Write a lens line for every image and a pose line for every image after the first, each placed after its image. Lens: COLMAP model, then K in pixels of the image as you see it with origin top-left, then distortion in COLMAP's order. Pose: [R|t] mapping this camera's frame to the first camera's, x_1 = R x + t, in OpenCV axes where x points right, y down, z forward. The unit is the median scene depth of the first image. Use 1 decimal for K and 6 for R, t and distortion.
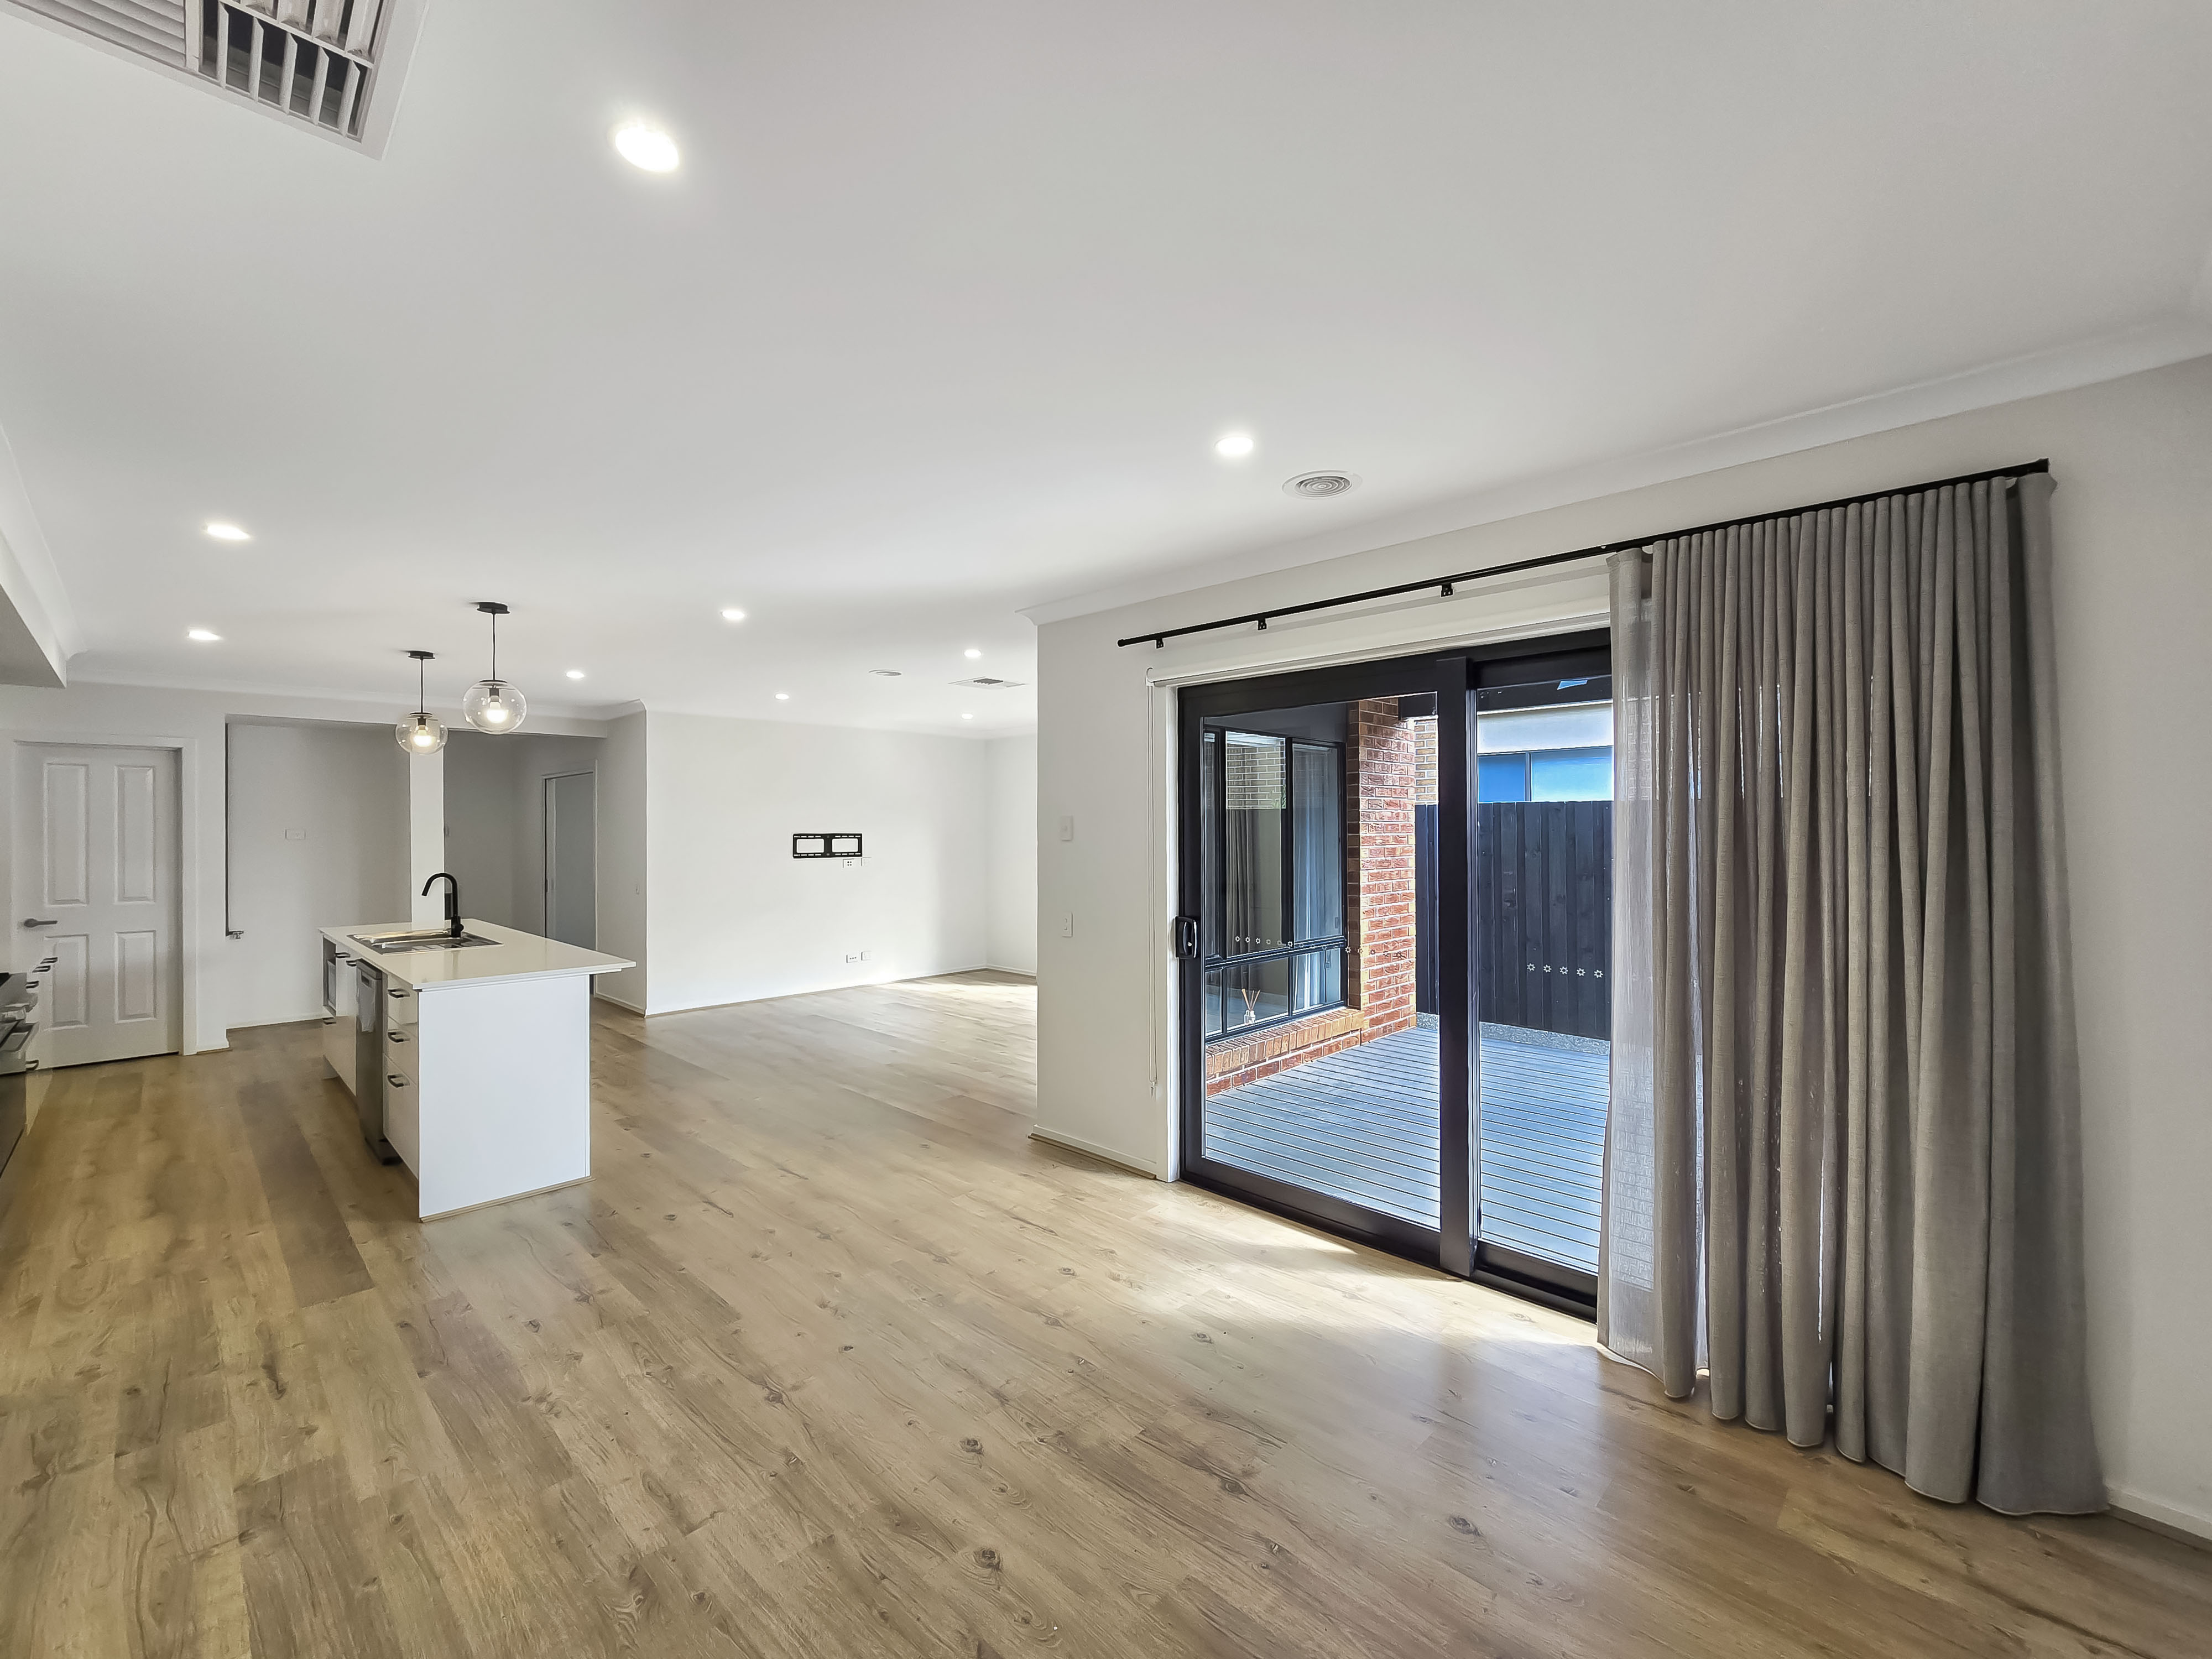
lens RADIAL K [[933.5, 0, 1108.3], [0, 933.5, 824.2], [0, 0, 1]] dist [-0.001557, -0.000520]
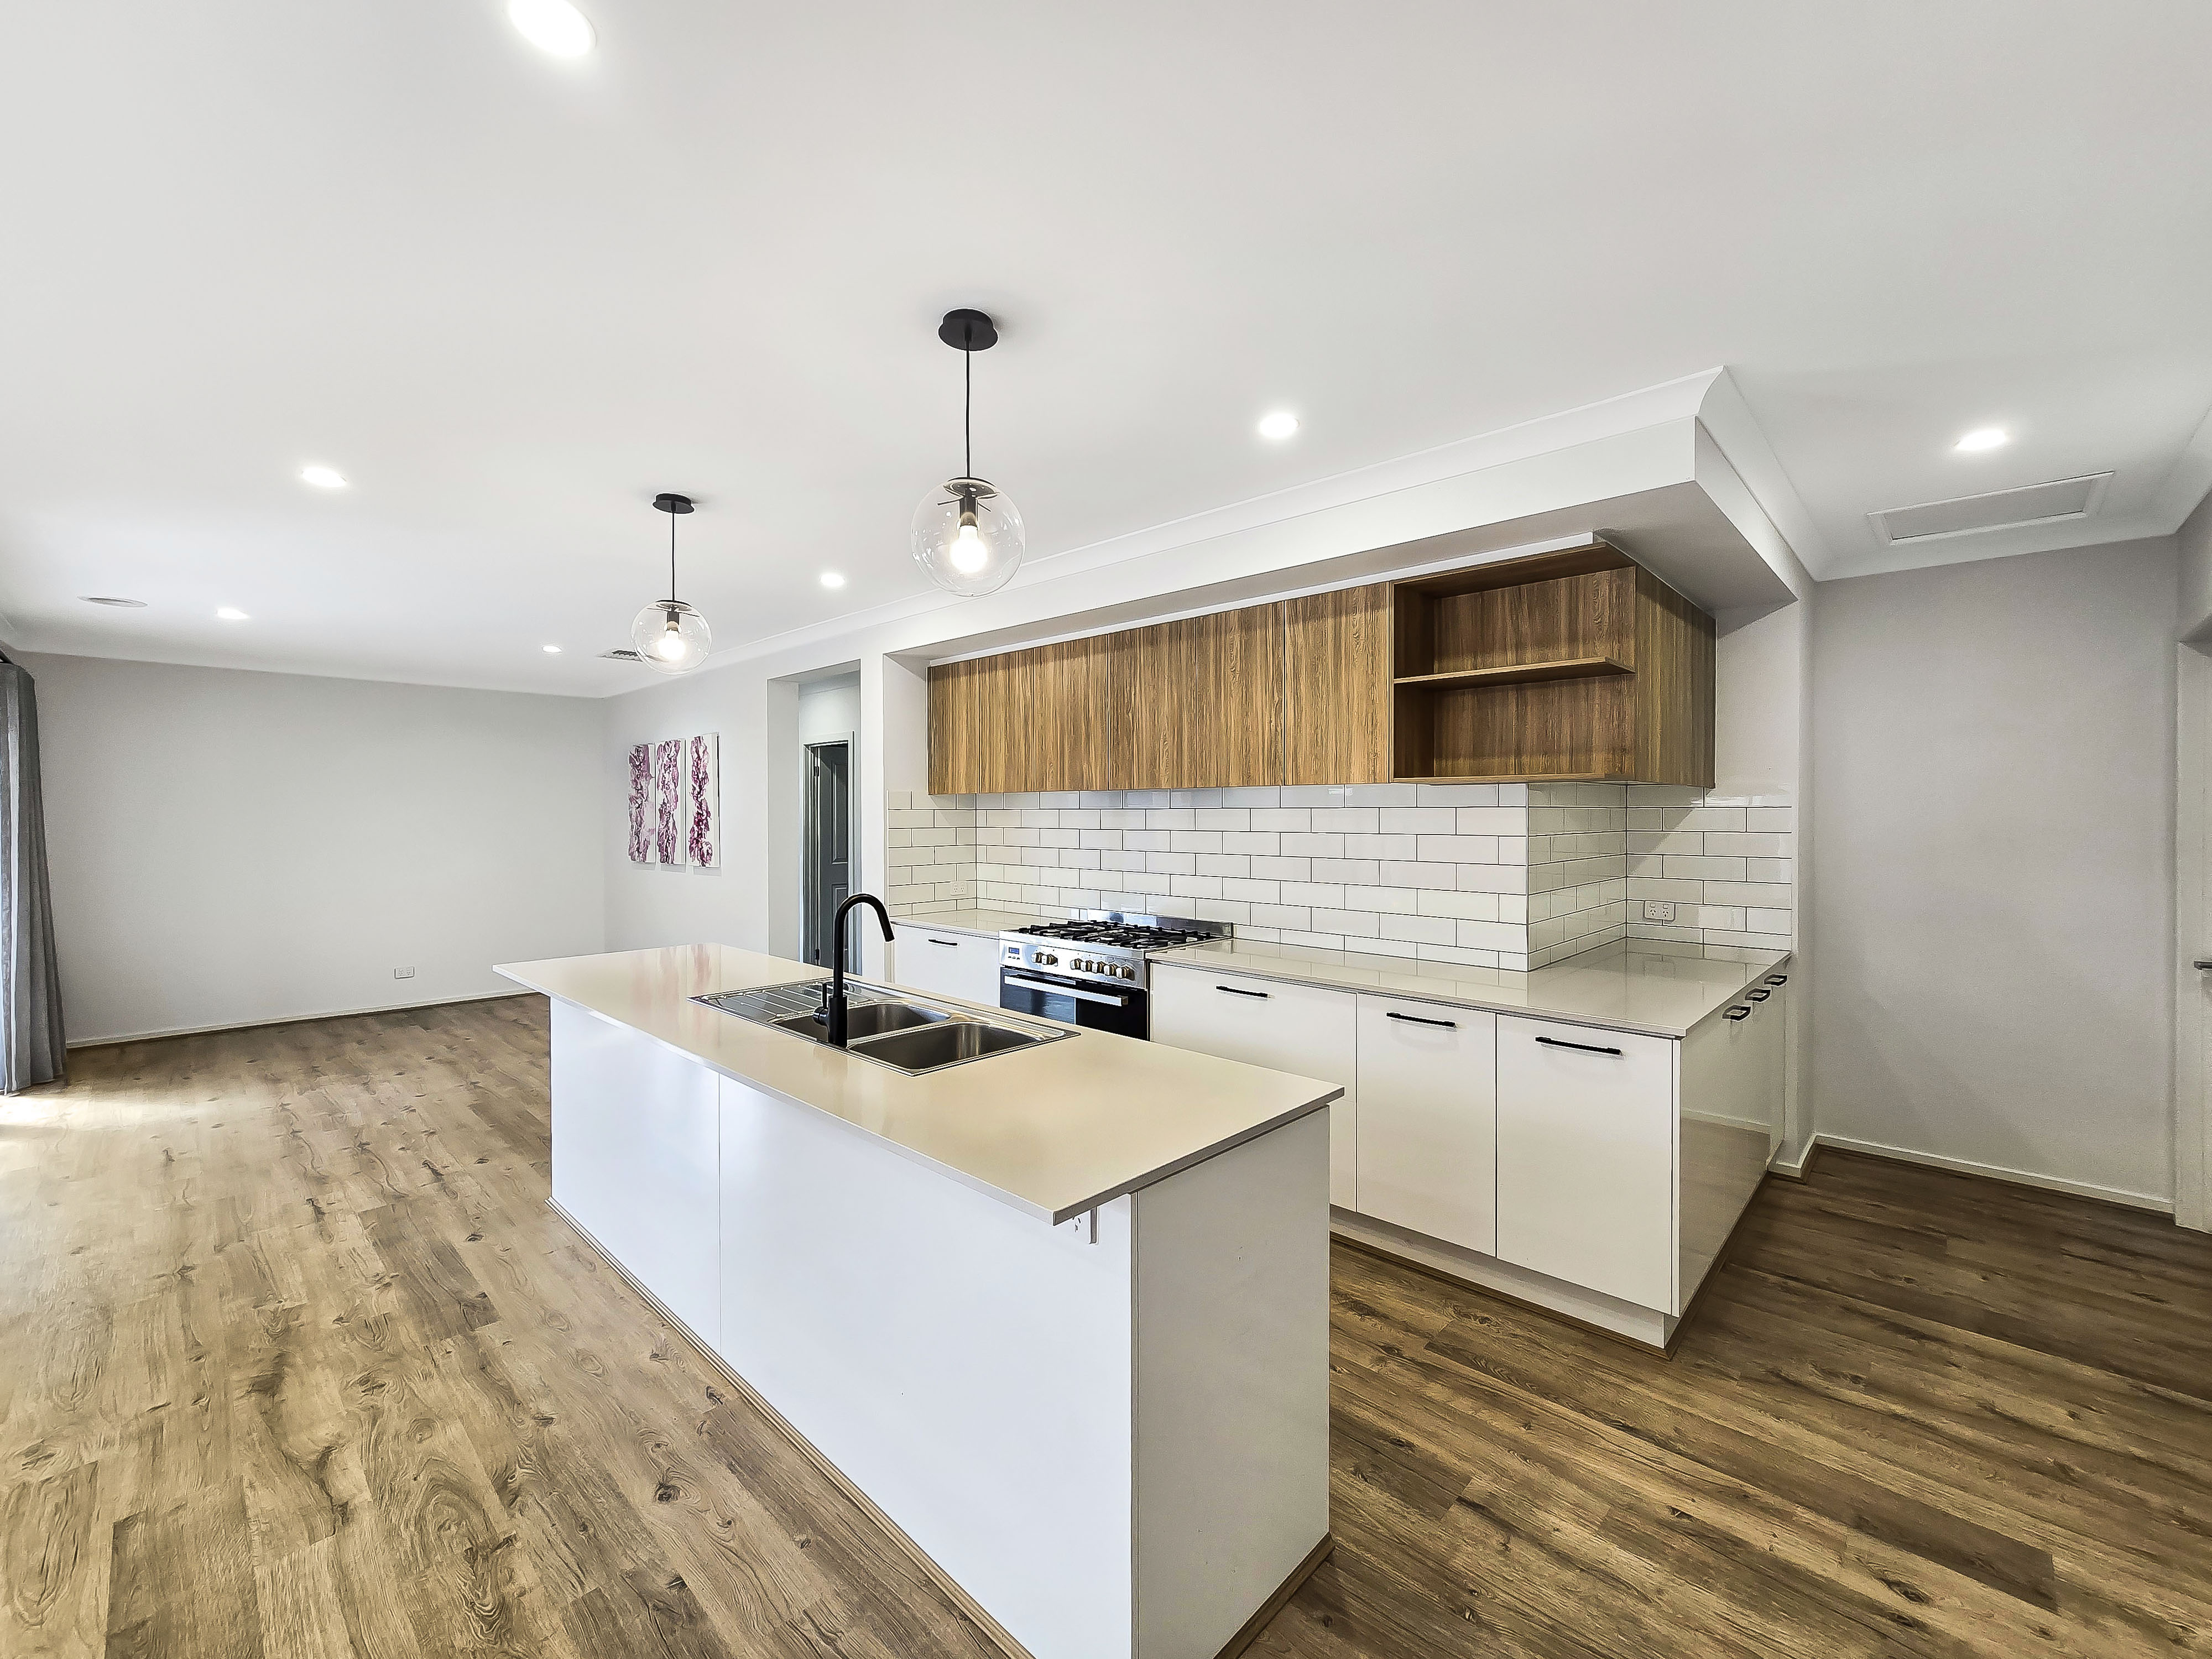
lens RADIAL K [[907.6, 0, 1101.7], [0, 907.6, 815.2], [0, 0, 1]] dist [-0.003221, 0.000906]
pose [[-0.999934, 0.008949, -0.007208, -0.724832], [0.008956, 0.999960, -0.000850, 0.013758], [0.007200, -0.000915, -0.999974, 1.257926]]
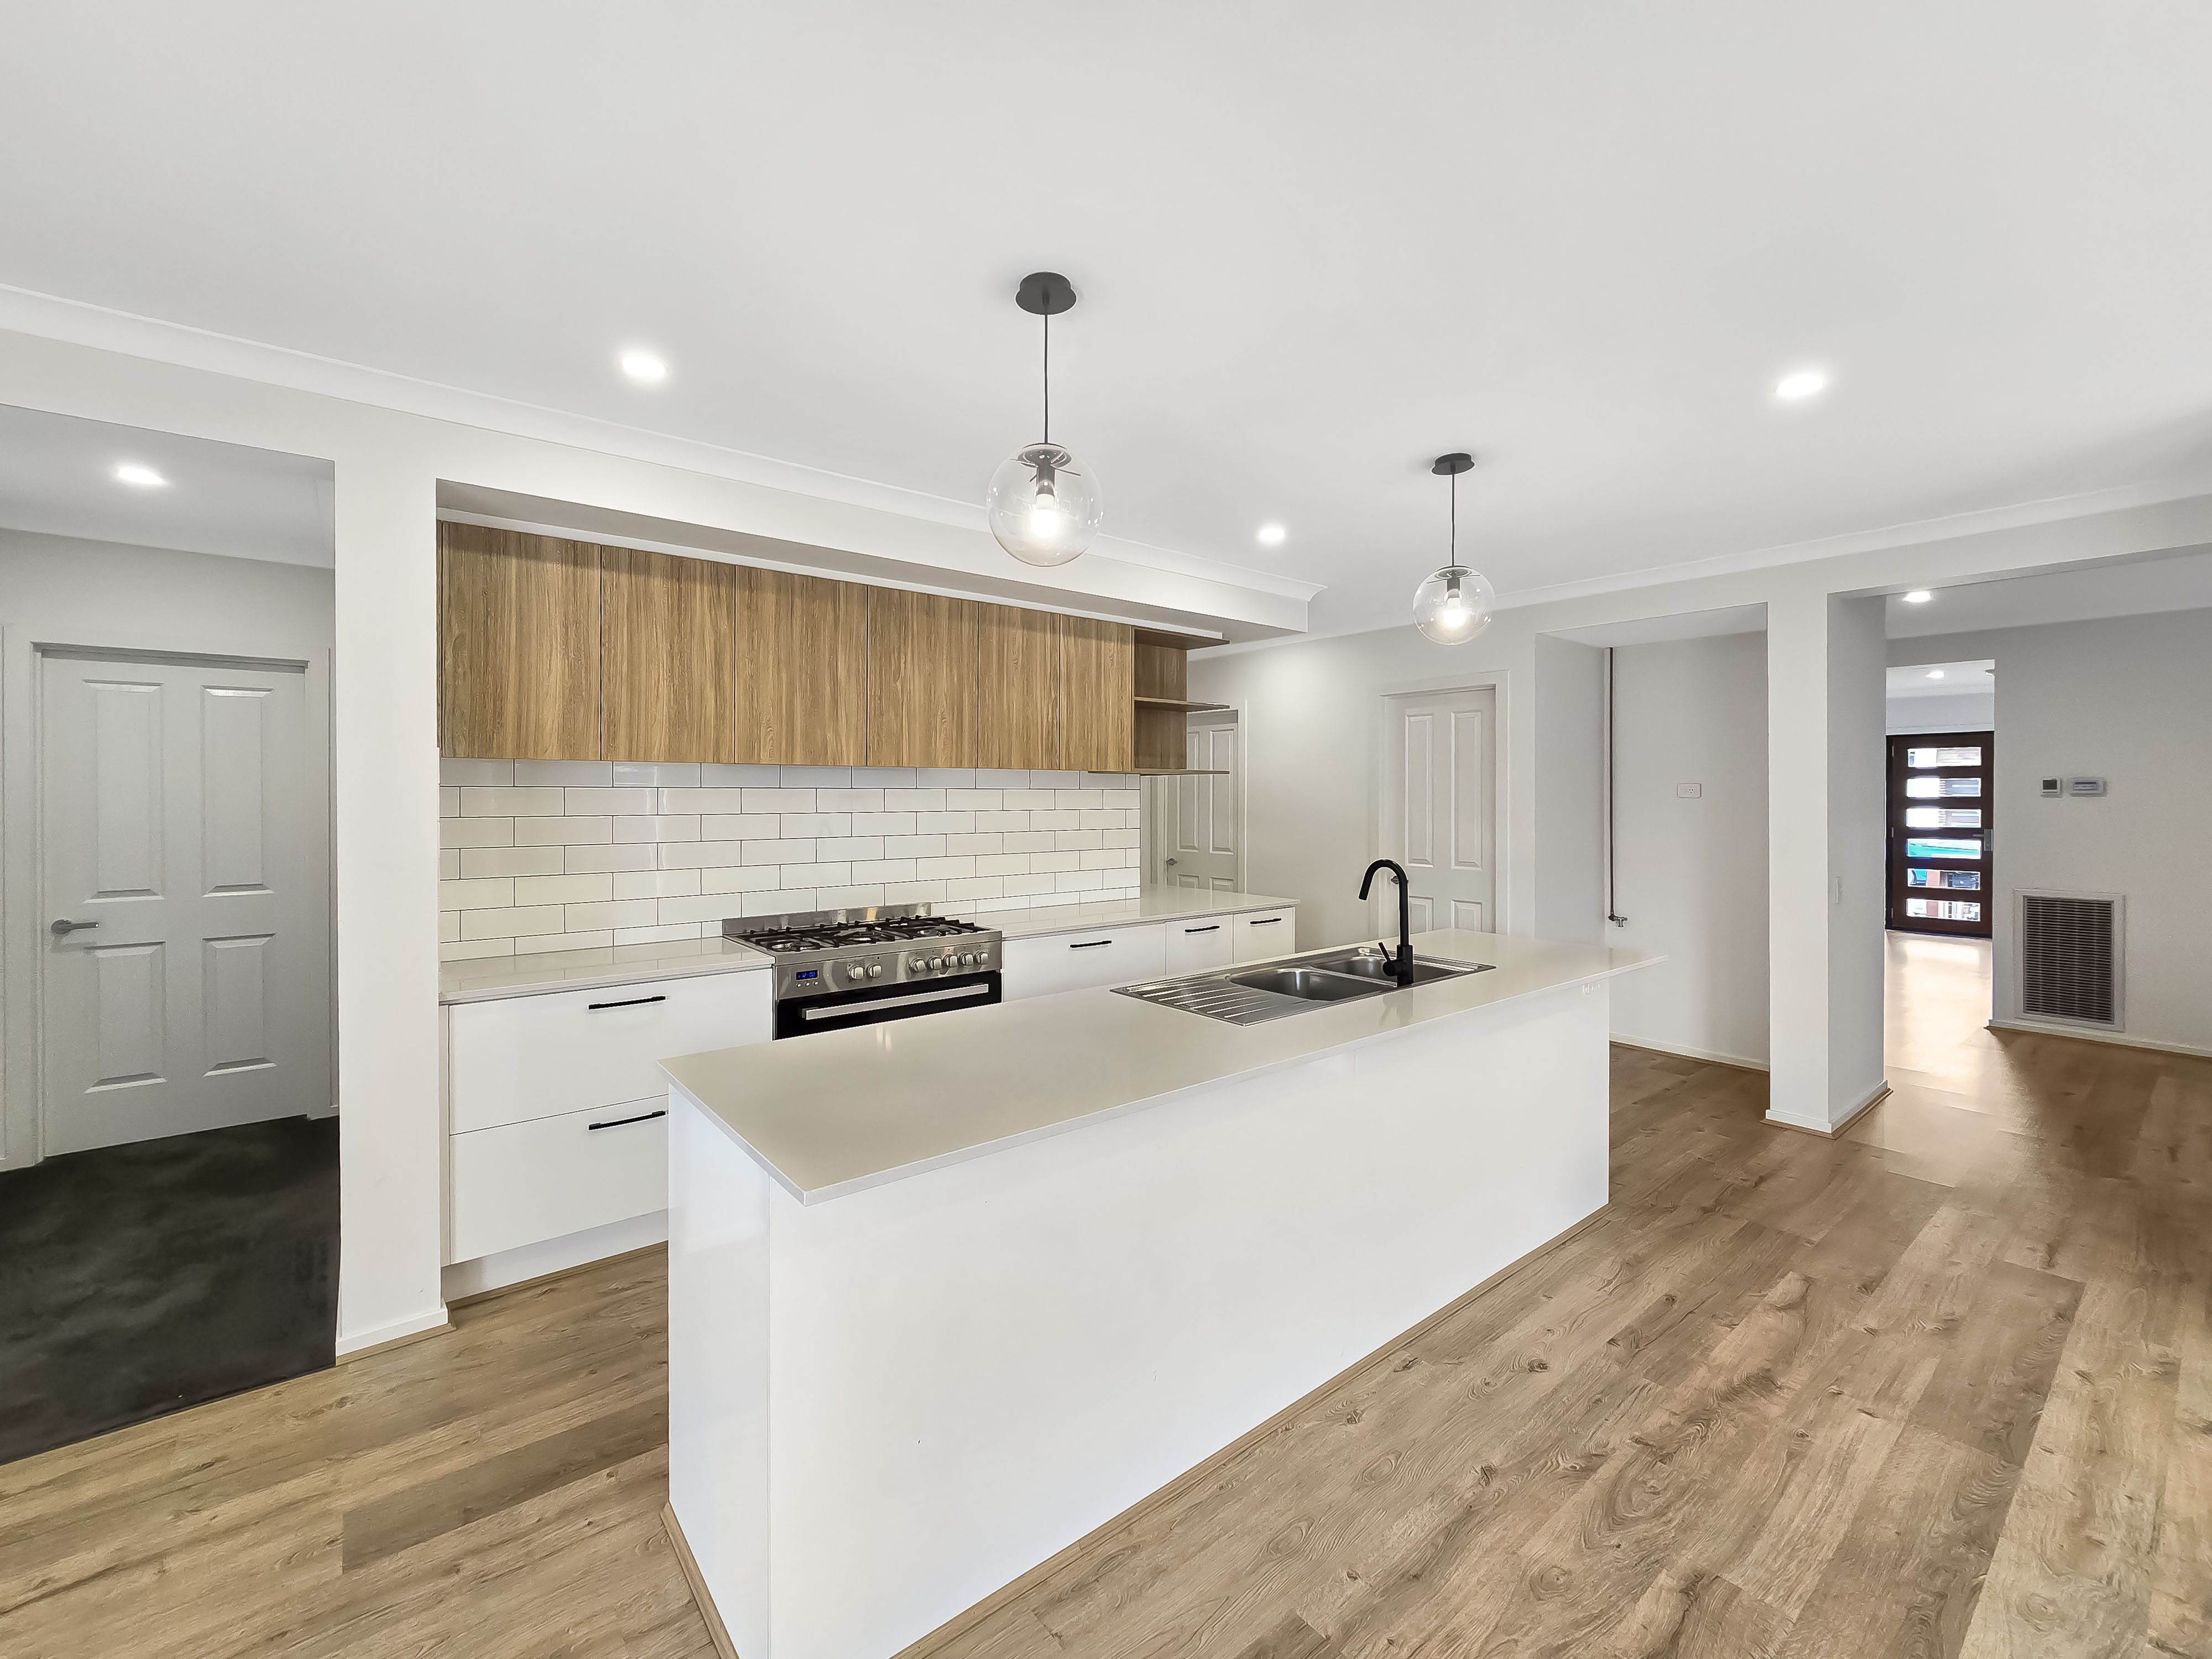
lens RADIAL K [[924.0, 0, 1083.8], [0, 924.0, 798.9], [0, 0, 1]] dist [-0.001540, -0.000412]
pose [[-0.130994, 0.010204, -0.991331, -0.151859], [0.004799, 0.999942, 0.009659, 0.010398], [0.991372, -0.003493, -0.131035, 0.787209]]
